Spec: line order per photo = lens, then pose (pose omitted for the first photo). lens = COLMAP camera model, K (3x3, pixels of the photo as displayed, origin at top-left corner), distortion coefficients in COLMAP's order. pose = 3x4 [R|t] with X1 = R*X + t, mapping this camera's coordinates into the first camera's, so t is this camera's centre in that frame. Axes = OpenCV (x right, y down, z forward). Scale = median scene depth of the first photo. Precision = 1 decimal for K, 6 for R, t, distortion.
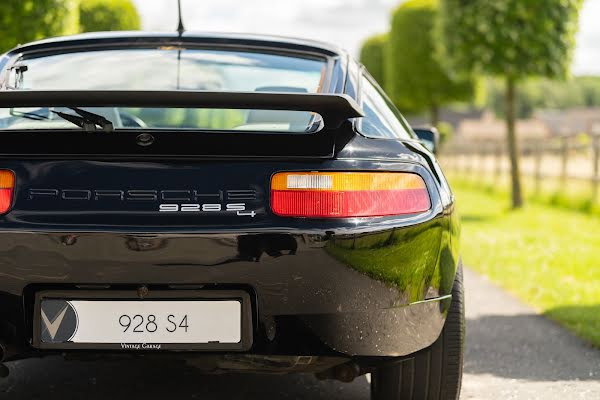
lens RADIAL K [[1575.9, 0, 300.1], [0, 1575.9, 199.2], [0, 0, 1]] dist [0.008862, 0.000000]
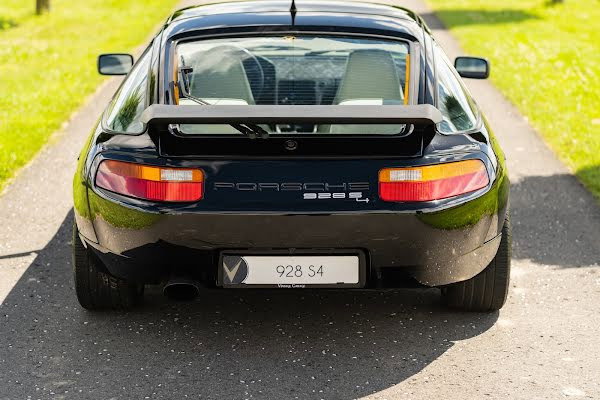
lens RADIAL K [[1700.0, 0, 300.5], [0, 1700.0, 202.1], [0, 0, 1]] dist [0.334294, 0.000000]
pose [[0.999815, -0.011862, -0.015127, -0.067236], [0.014267, 0.985278, 0.170364, -0.256828], [0.012884, -0.170549, 0.985265, -0.562084]]
